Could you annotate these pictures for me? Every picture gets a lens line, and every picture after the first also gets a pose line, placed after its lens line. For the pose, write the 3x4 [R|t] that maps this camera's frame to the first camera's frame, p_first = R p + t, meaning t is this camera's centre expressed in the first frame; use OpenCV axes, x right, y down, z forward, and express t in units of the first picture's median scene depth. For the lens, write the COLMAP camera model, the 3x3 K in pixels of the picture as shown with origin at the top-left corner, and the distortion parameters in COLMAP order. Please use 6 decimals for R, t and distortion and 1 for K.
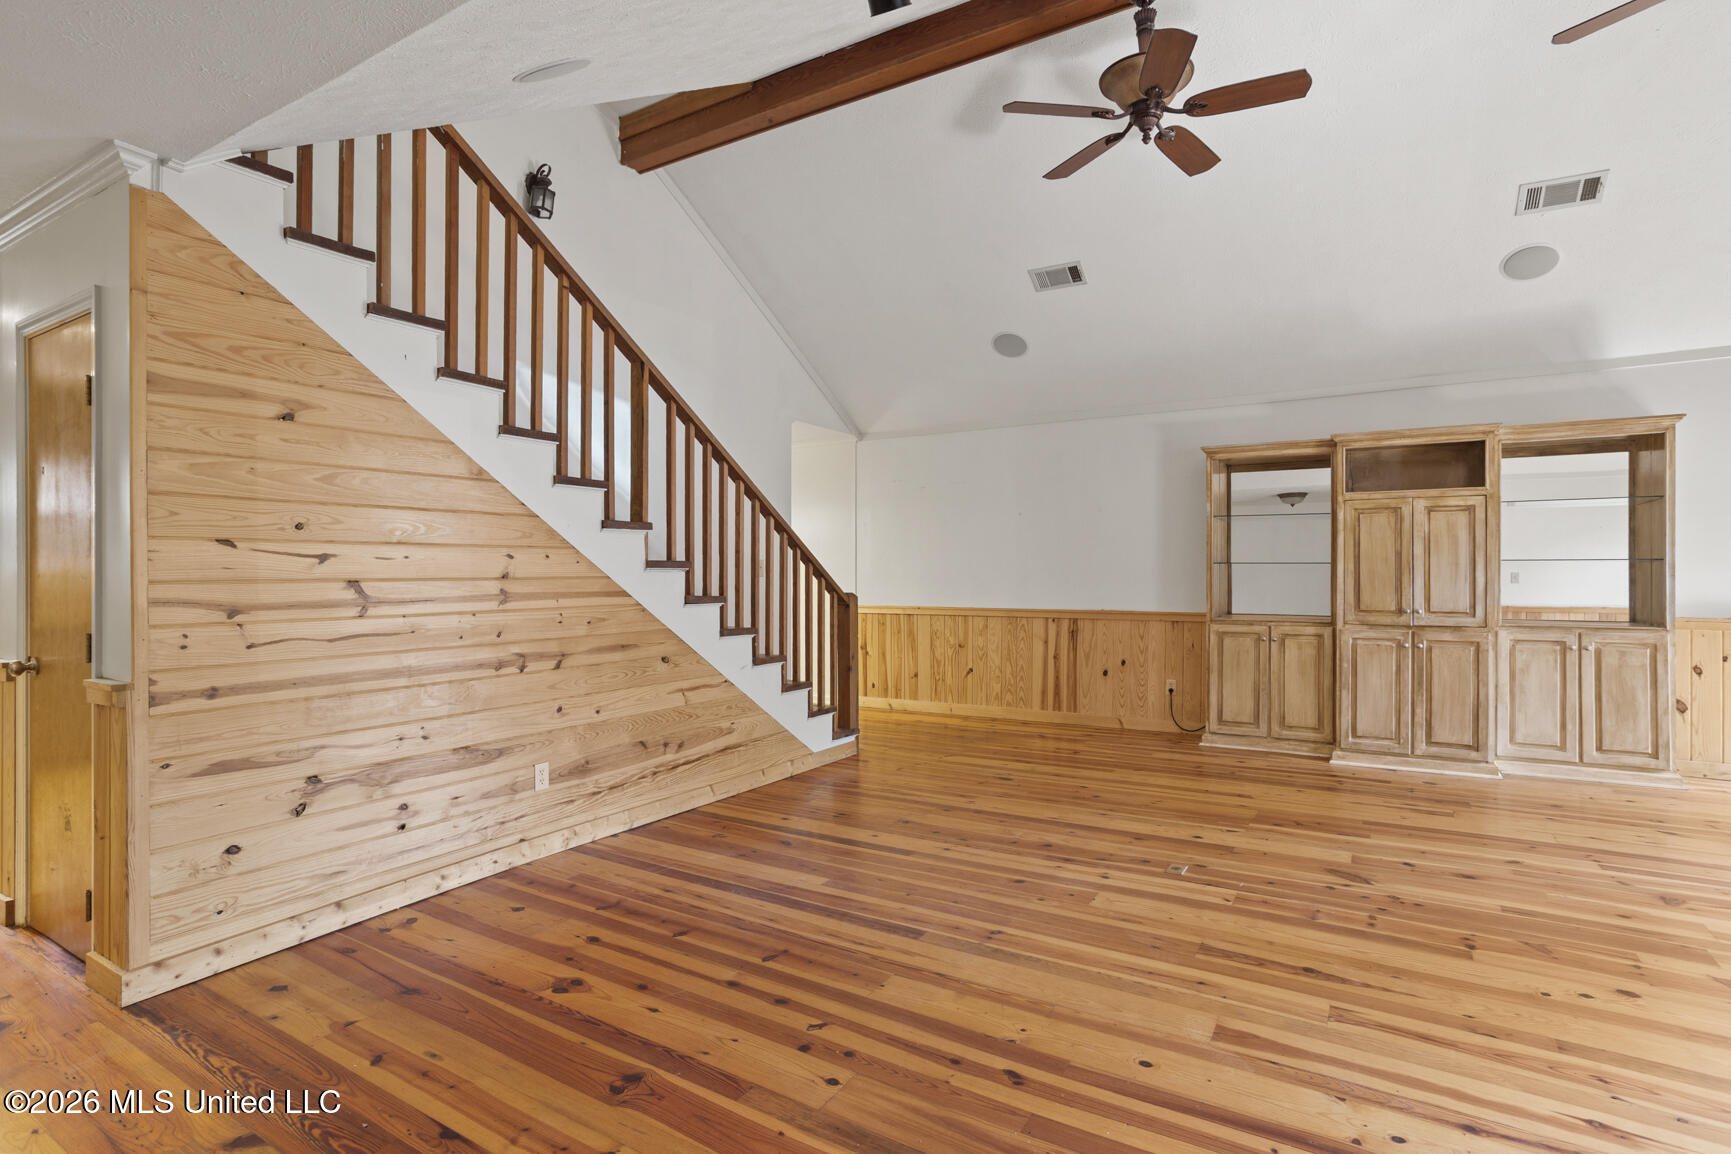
lens RADIAL K [[885.4, 0, 854.3], [0, 885.4, 573.2], [0, 0, 1]] dist [-0.056188, 0.036828]
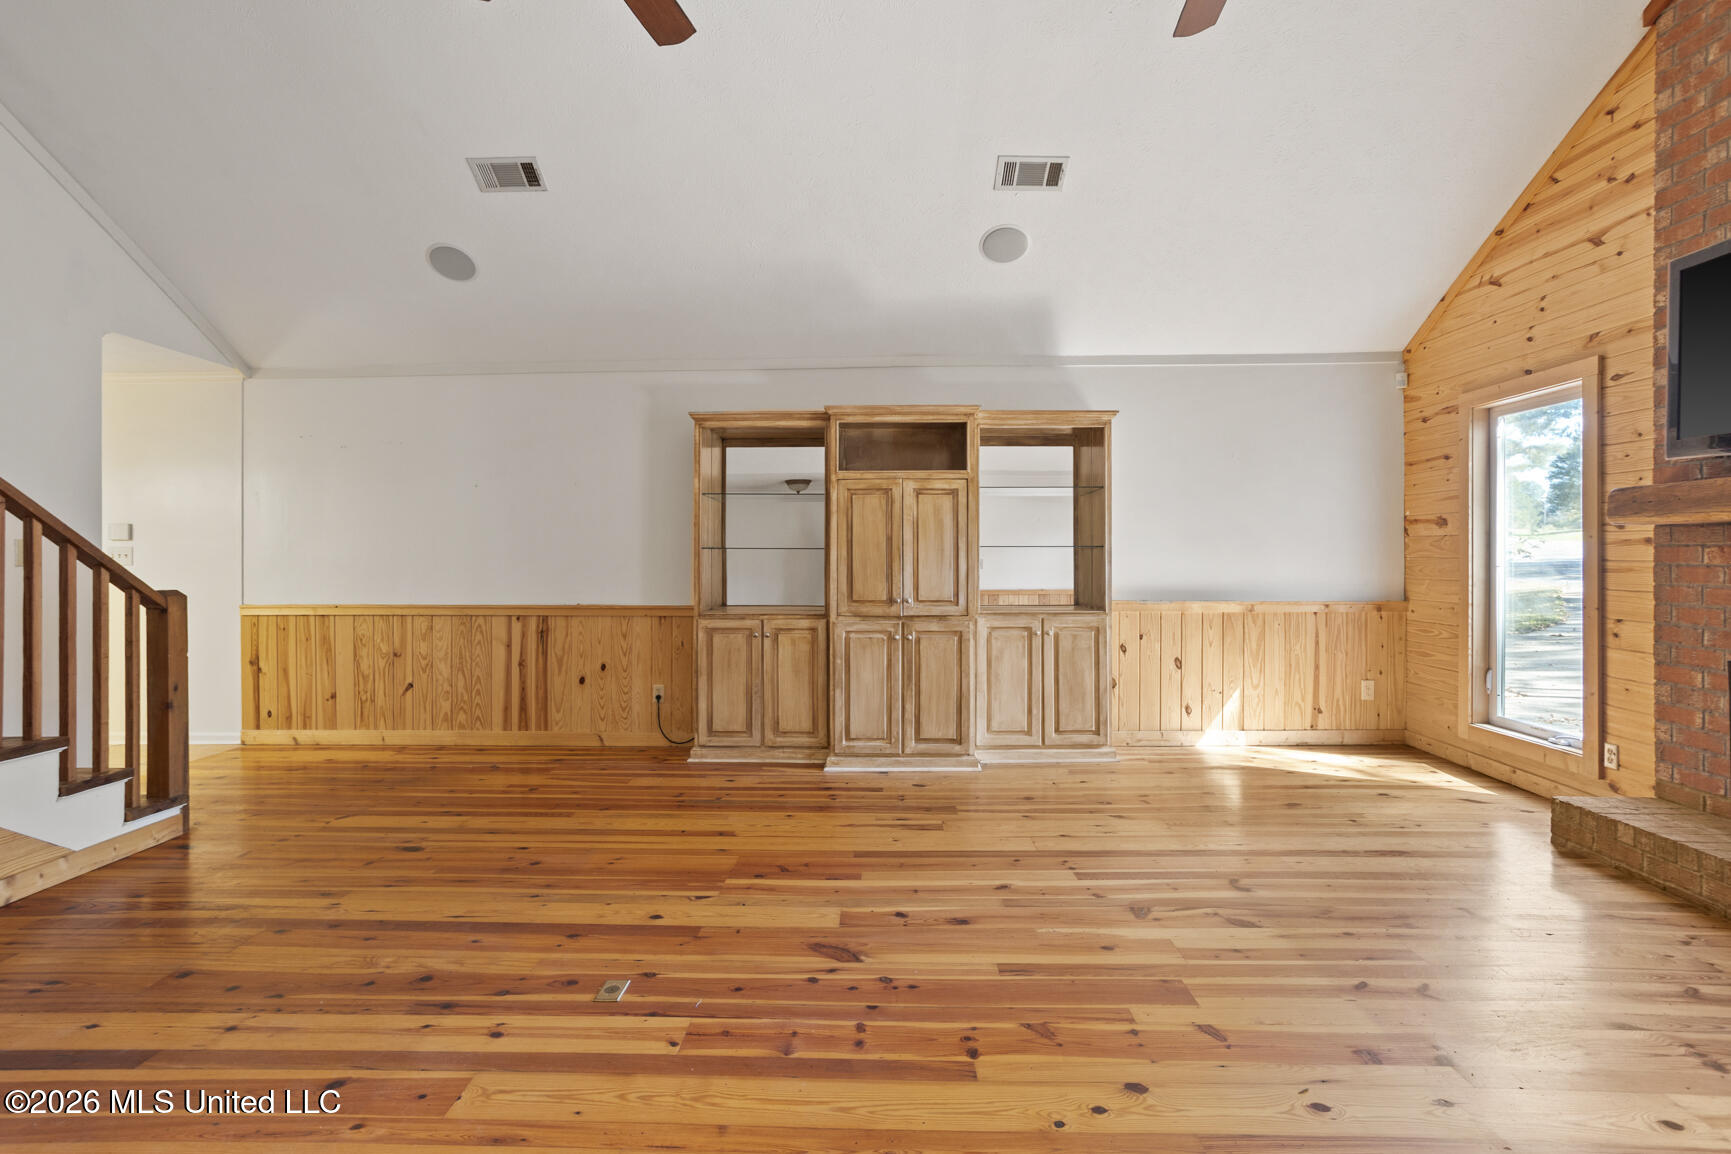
lens RADIAL K [[864.1, 0, 867.3], [0, 864.1, 565.4], [0, 0, 1]] dist [-0.054662, 0.034907]
pose [[0.861380, -0.004107, 0.507945, 0.143496], [0.000837, 0.999977, 0.006666, -0.000305], [-0.507961, -0.005317, 0.861364, 0.229352]]
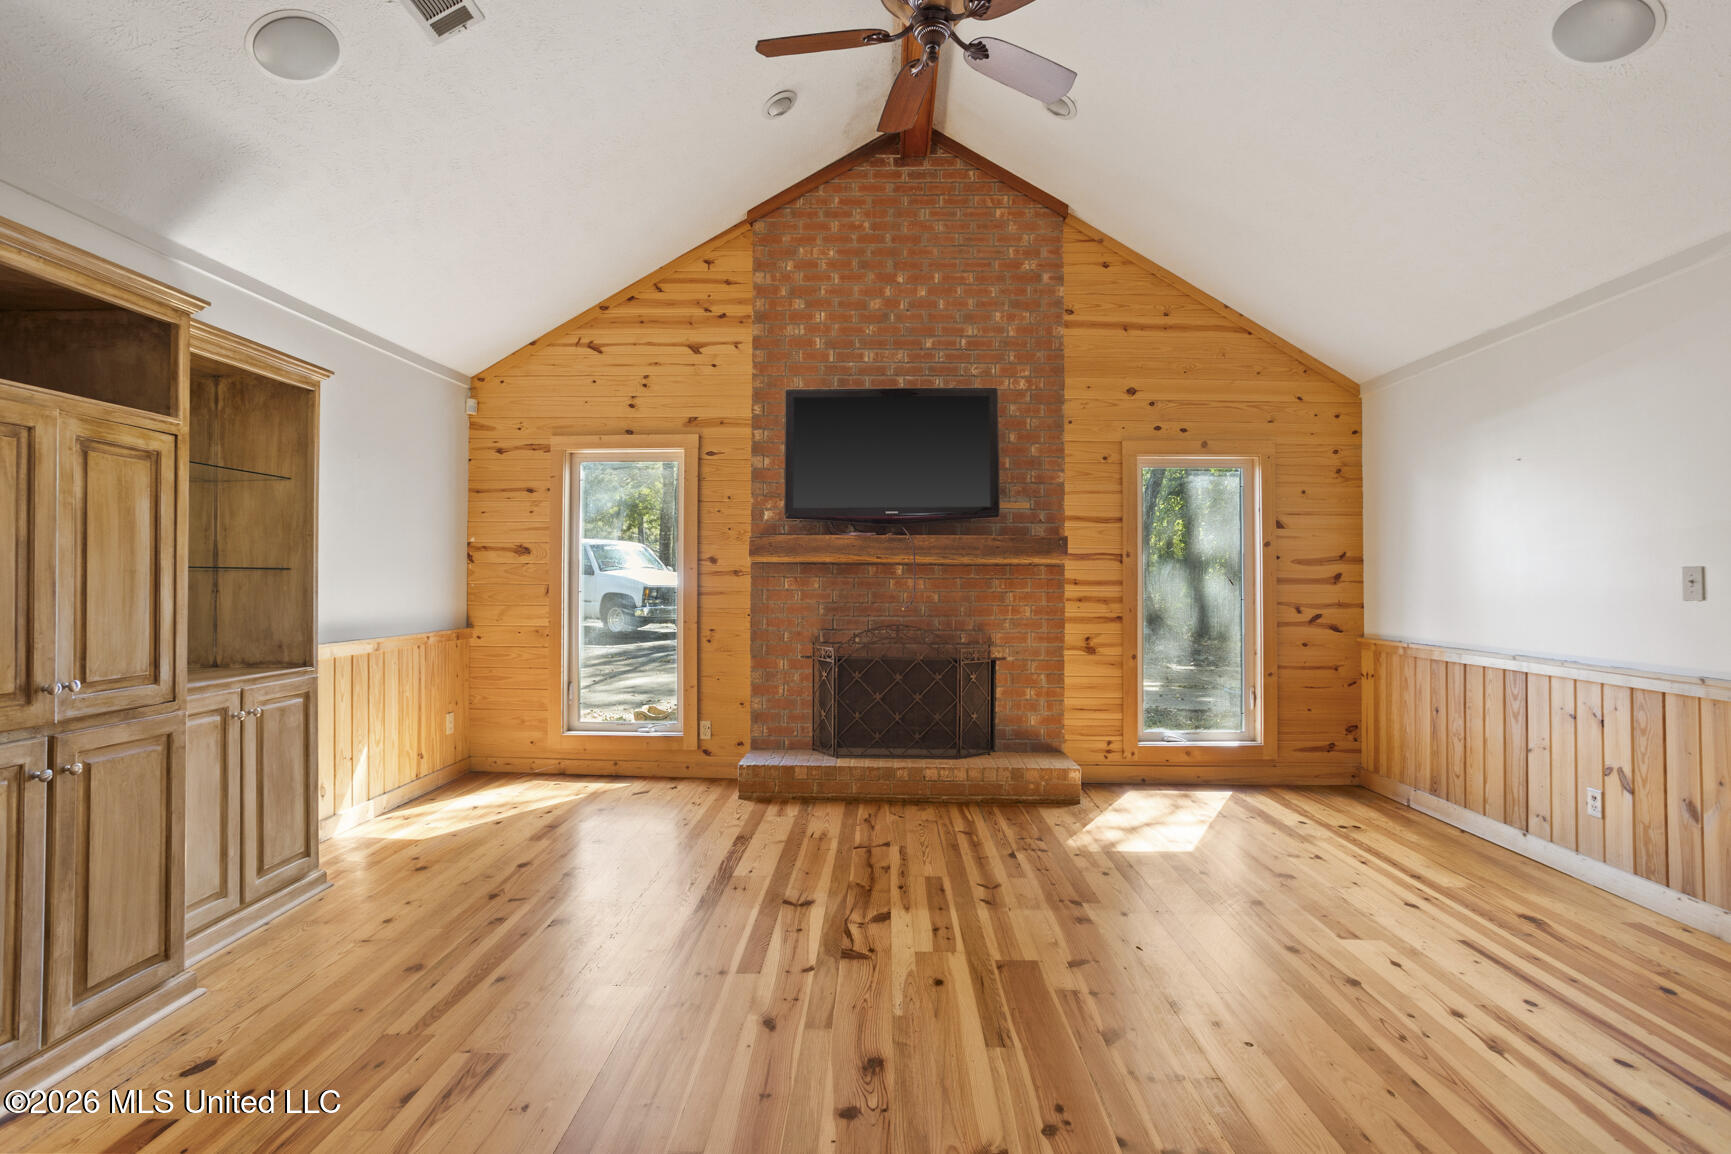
lens RADIAL K [[841.8, 0, 864.2], [0, 841.8, 569.3], [0, 0, 1]] dist [-0.046503, 0.032720]
pose [[-0.507920, 0.012381, 0.861315, 0.118916], [0.001651, 0.999909, -0.013399, -0.005941], [-0.861402, -0.005384, -0.507895, 0.906447]]
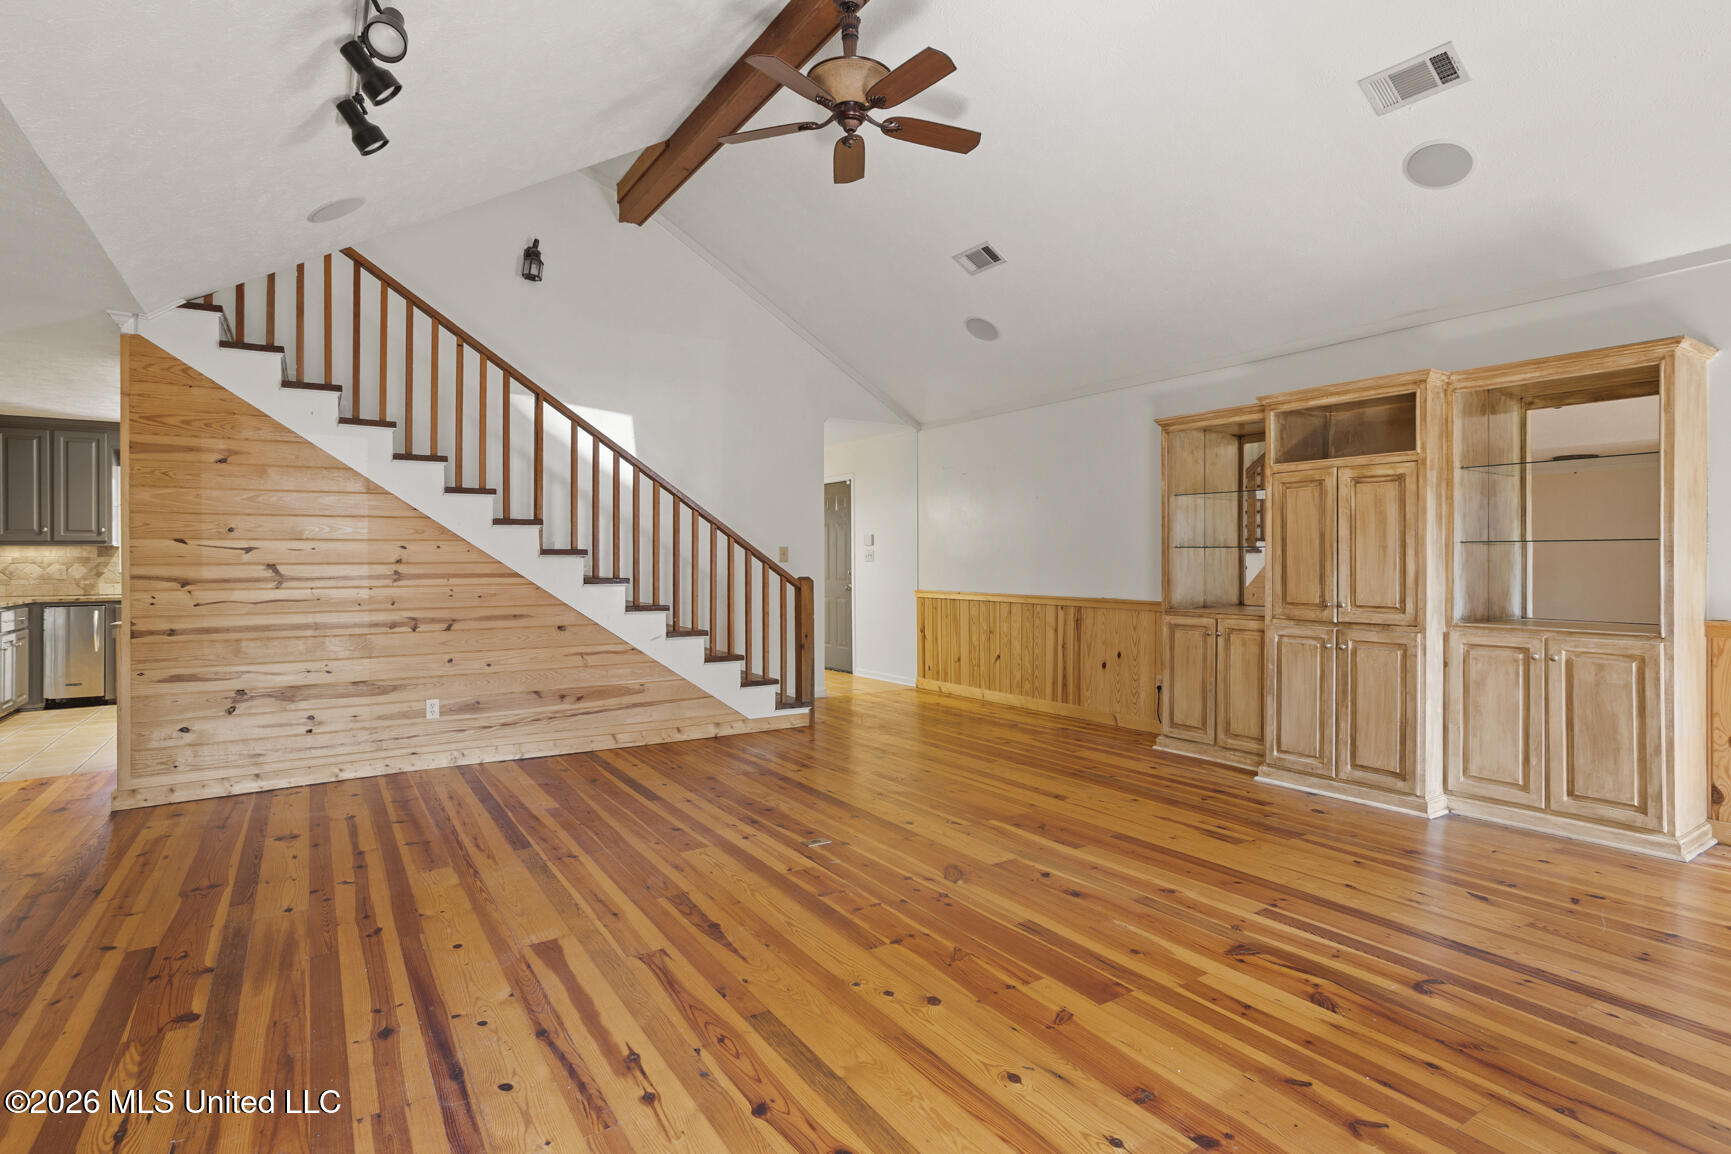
lens RADIAL K [[893.5, 0, 847.5], [0, 893.5, 555.5], [0, 0, 1]] dist [-0.056331, 0.038344]
pose [[0.895883, -0.002511, -0.444282, 0.621081], [0.000947, 0.999993, -0.003742, -0.000257], [0.444288, 0.002931, 0.895879, 0.045254]]
